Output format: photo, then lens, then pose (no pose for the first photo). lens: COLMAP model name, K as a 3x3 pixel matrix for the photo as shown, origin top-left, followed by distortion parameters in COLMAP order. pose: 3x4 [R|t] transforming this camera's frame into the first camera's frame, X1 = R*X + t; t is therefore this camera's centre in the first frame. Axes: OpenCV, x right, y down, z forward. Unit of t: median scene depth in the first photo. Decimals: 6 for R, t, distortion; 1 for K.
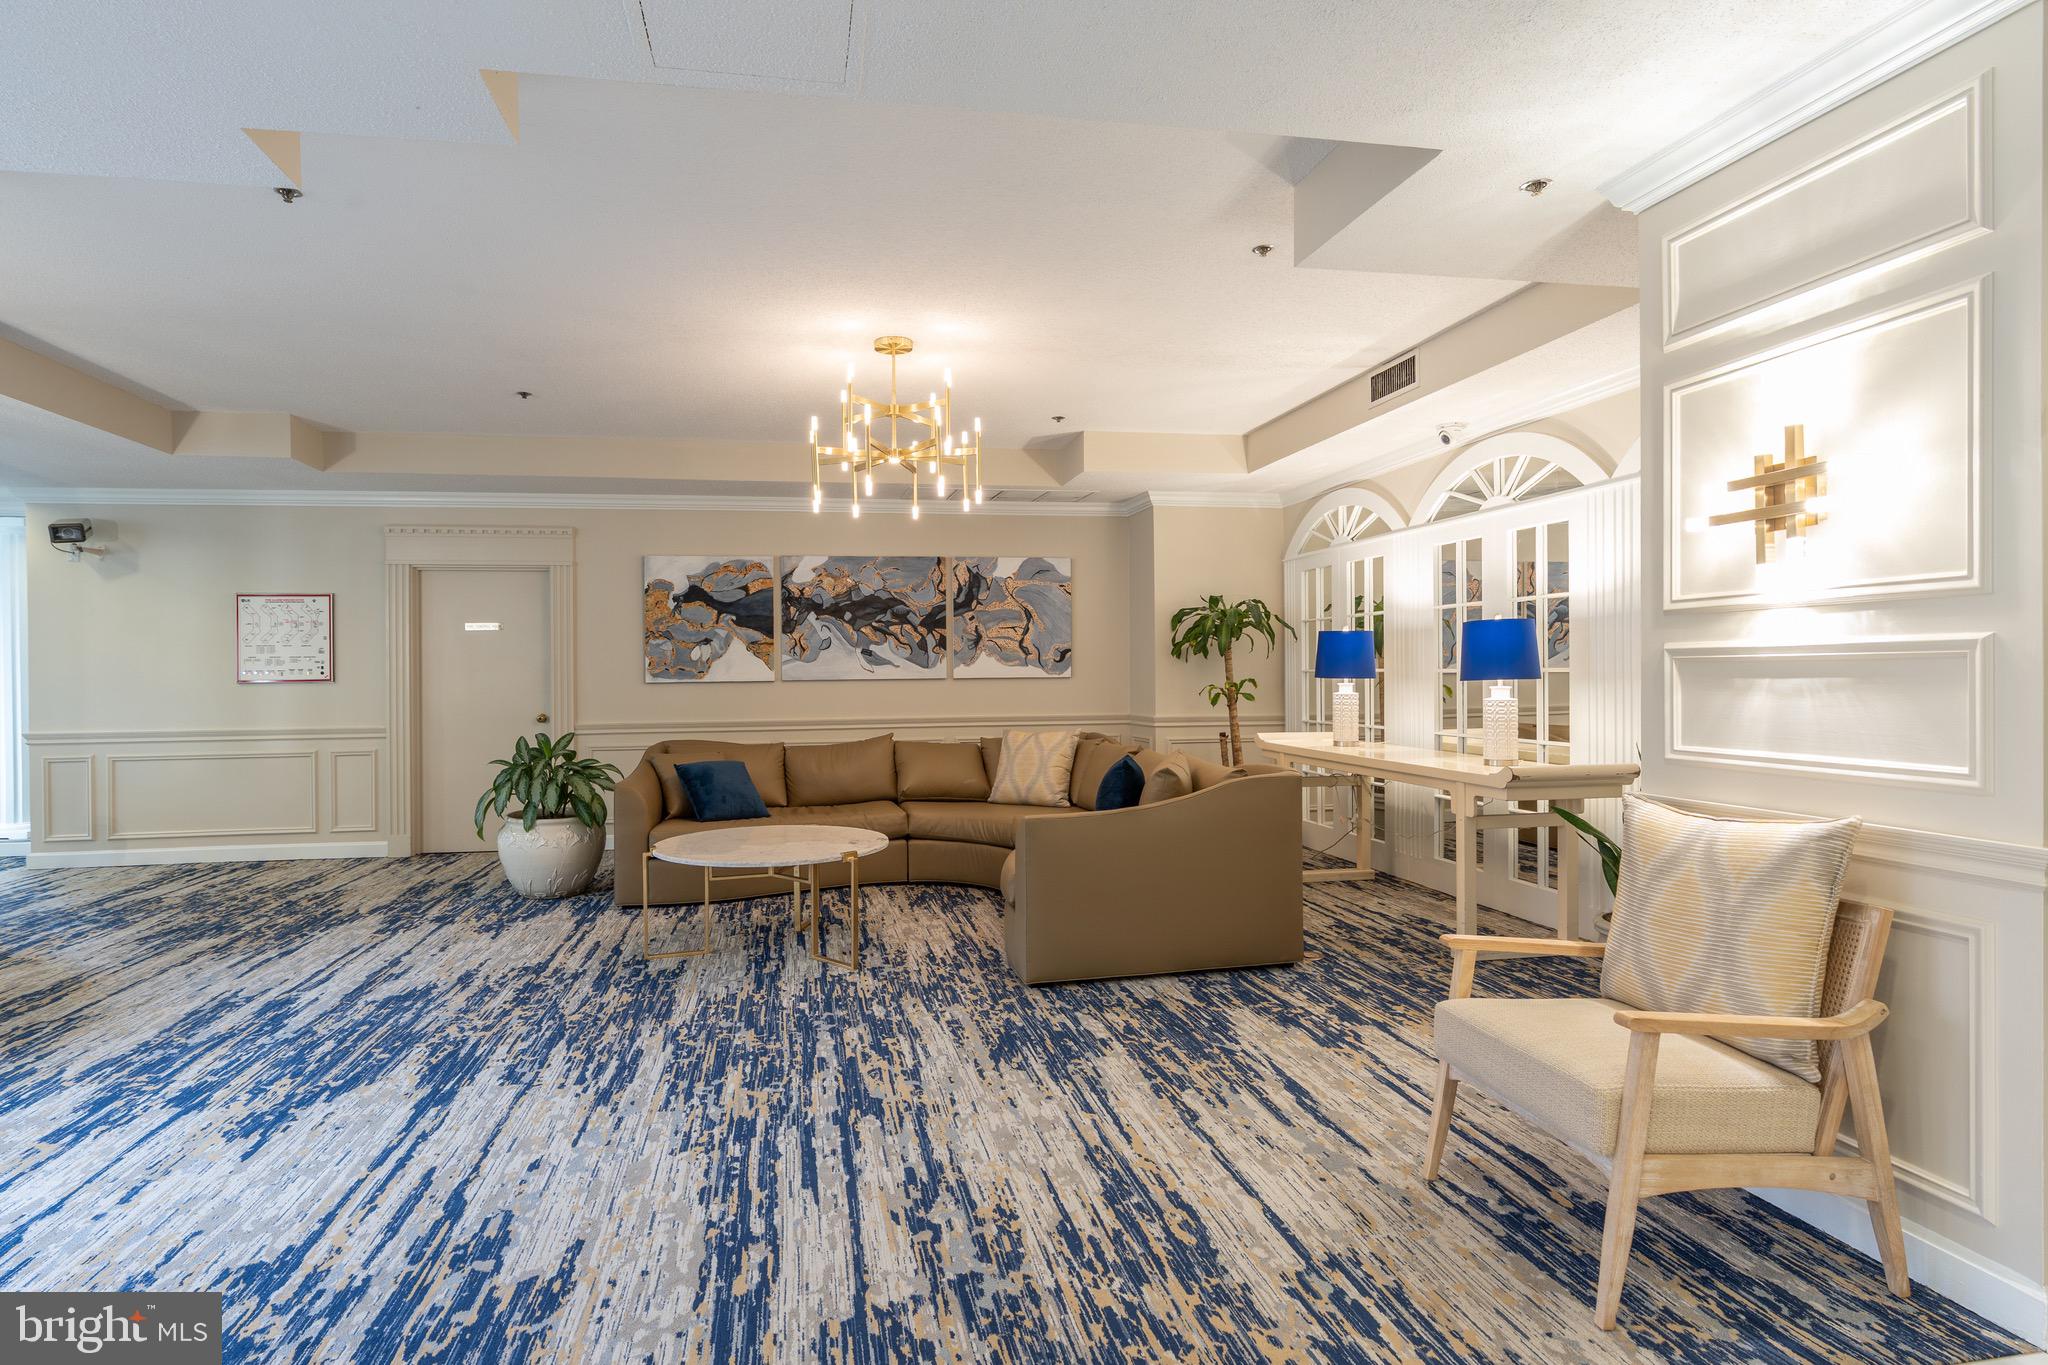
lens RADIAL K [[1021.0, 0, 1022.5], [0, 1021.0, 672.4], [0, 0, 1]] dist [-0.031436, 0.001771]
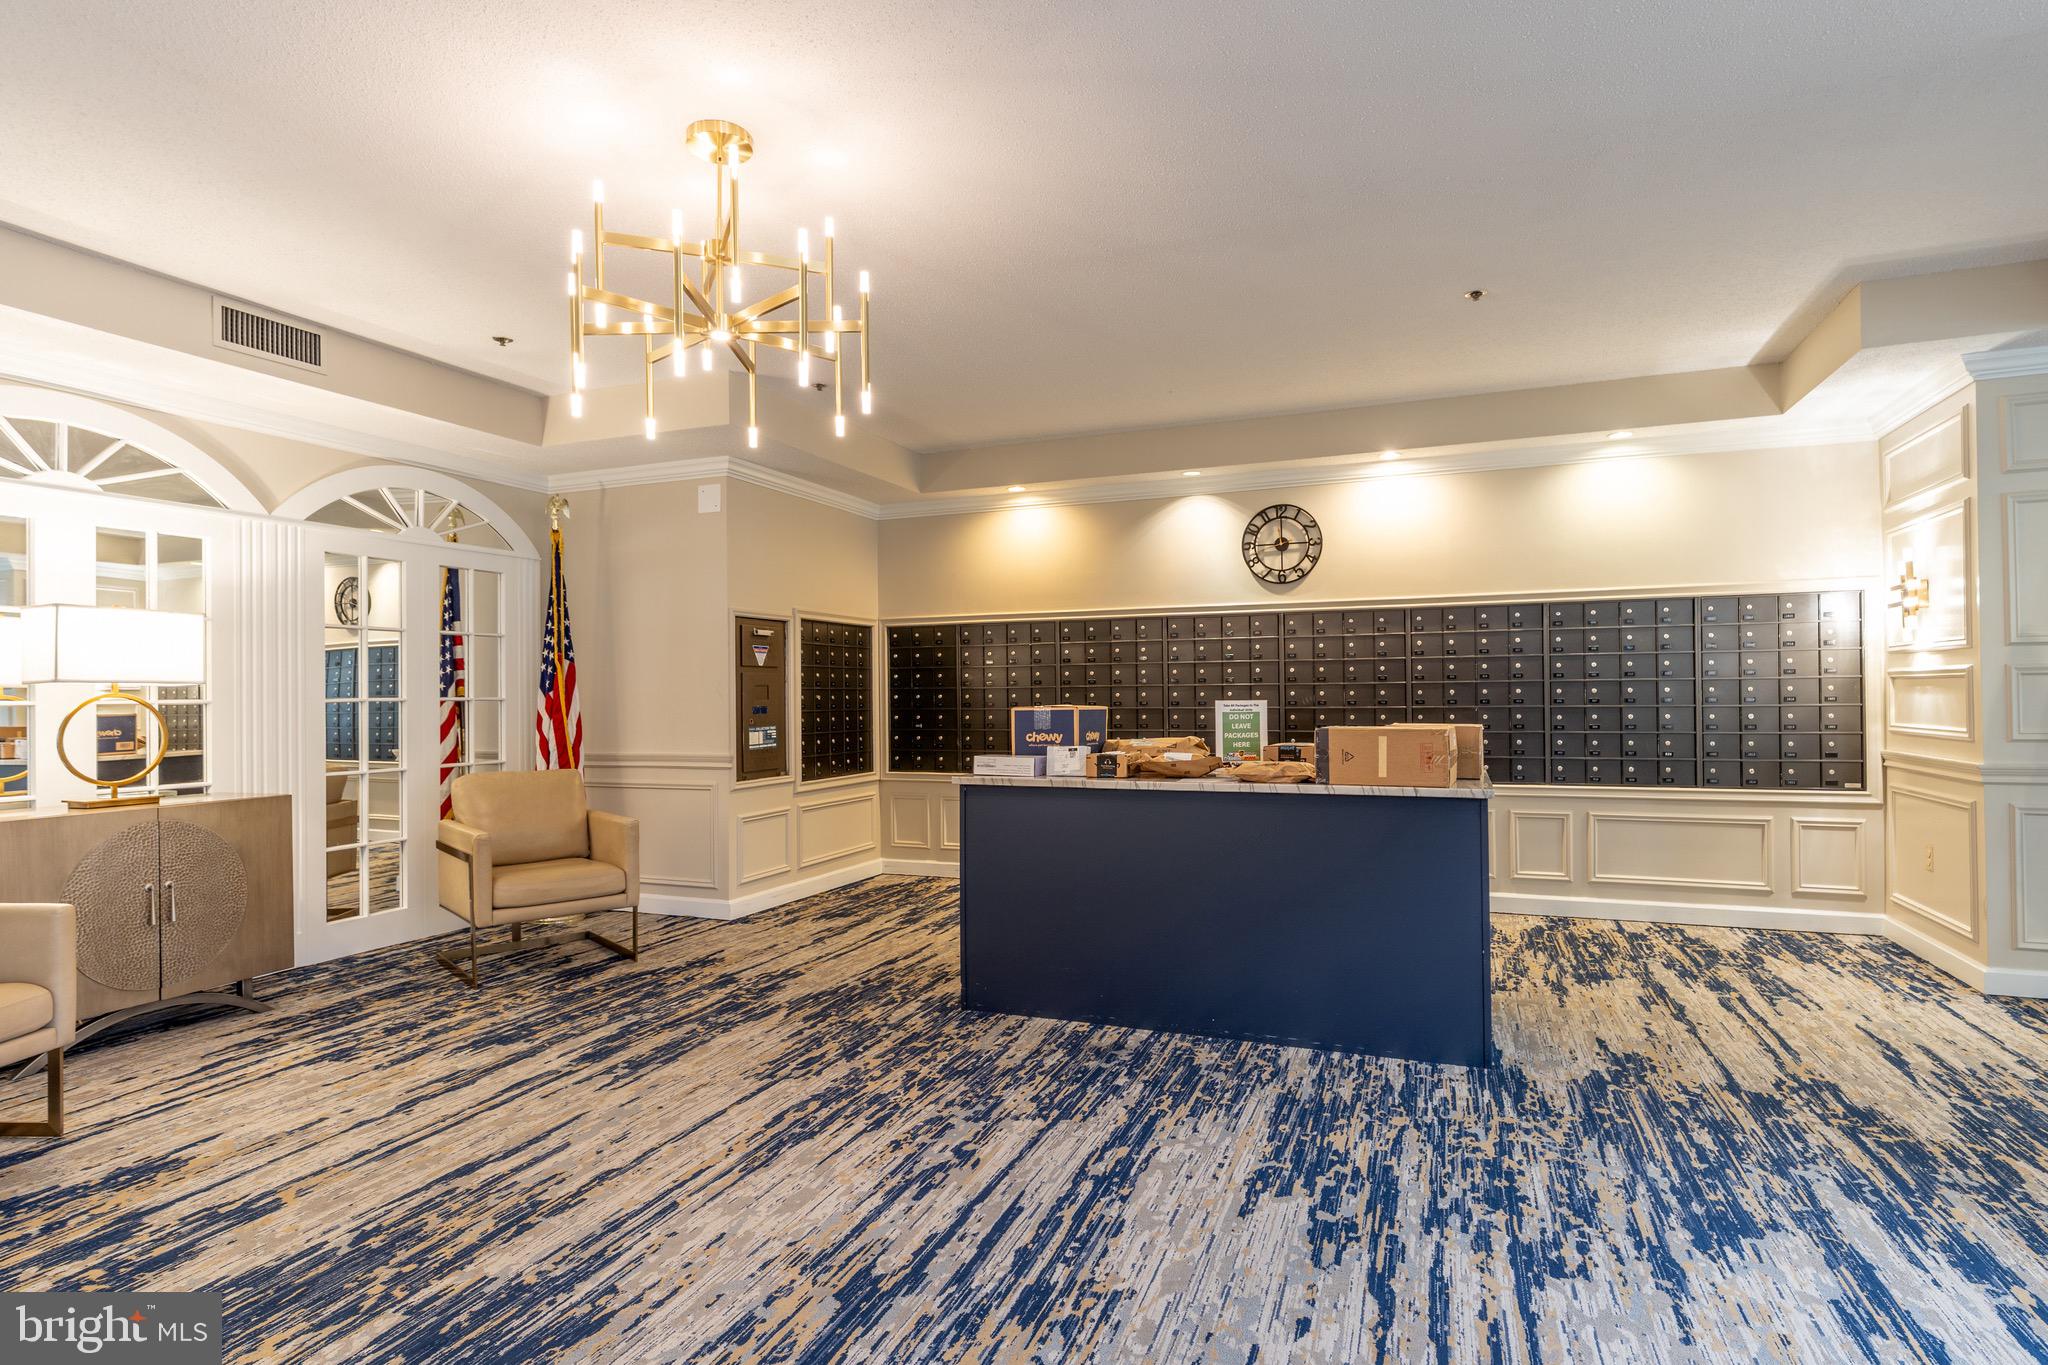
lens RADIAL K [[1060.5, 0, 1023.4], [0, 1060.5, 683.2], [0, 0, 1]] dist [0.004499, 0.000631]
pose [[-0.828658, 0.018761, 0.559441, -0.808001], [0.018131, 0.999813, -0.006673, 0.012467], [-0.559461, 0.004613, -0.828844, 1.871033]]
